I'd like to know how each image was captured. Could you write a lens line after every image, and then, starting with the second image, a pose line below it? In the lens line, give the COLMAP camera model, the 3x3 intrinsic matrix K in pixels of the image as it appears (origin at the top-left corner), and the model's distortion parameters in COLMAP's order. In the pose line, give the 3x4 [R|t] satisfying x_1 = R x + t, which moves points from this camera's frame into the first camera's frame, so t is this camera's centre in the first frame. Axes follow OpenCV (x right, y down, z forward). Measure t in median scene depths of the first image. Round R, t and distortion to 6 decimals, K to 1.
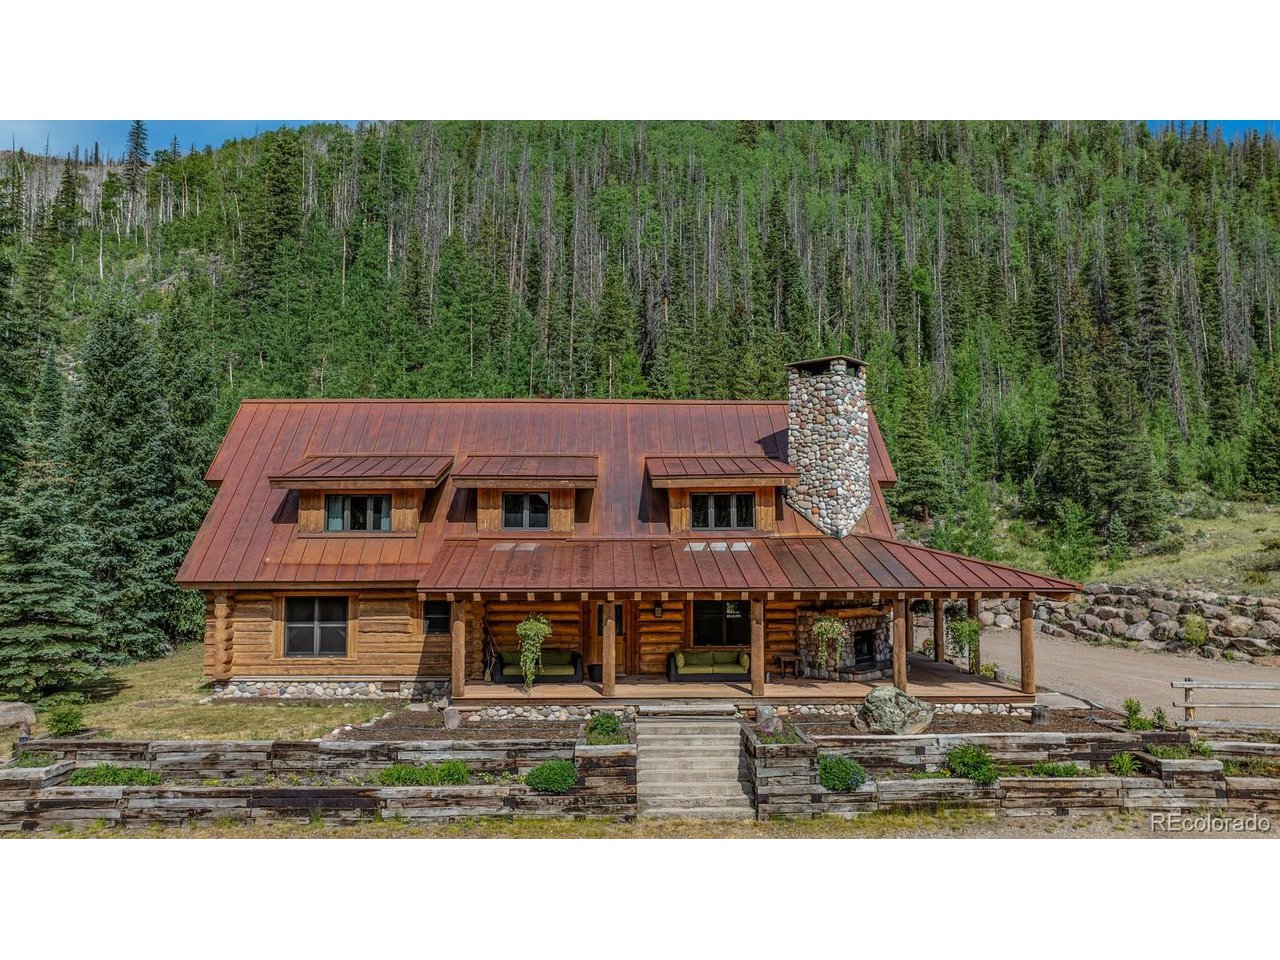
lens RADIAL K [[903.5, 0, 639.3], [0, 903.5, 462.1], [0, 0, 1]] dist [-0.036793, 0.051799]
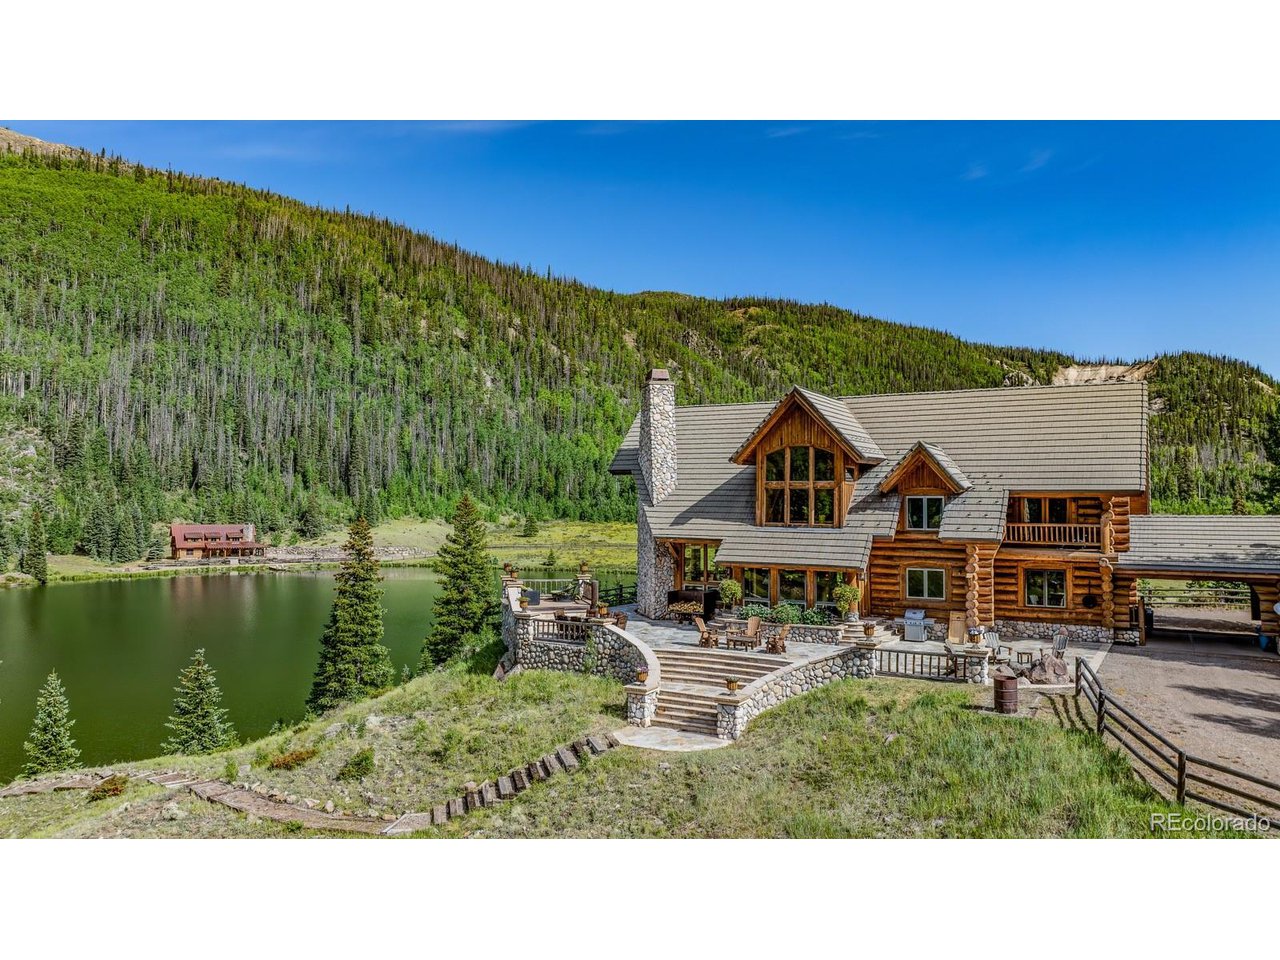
lens RADIAL K [[901.7, 0, 638.8], [0, 901.7, 480.2], [0, 0, 1]] dist [-0.032782, 0.030558]
pose [[0.835065, 0.021938, 0.549714, -1.593223], [-0.058444, 0.997088, 0.048989, -1.294324], [-0.547038, -0.073037, 0.833915, -9.288163]]
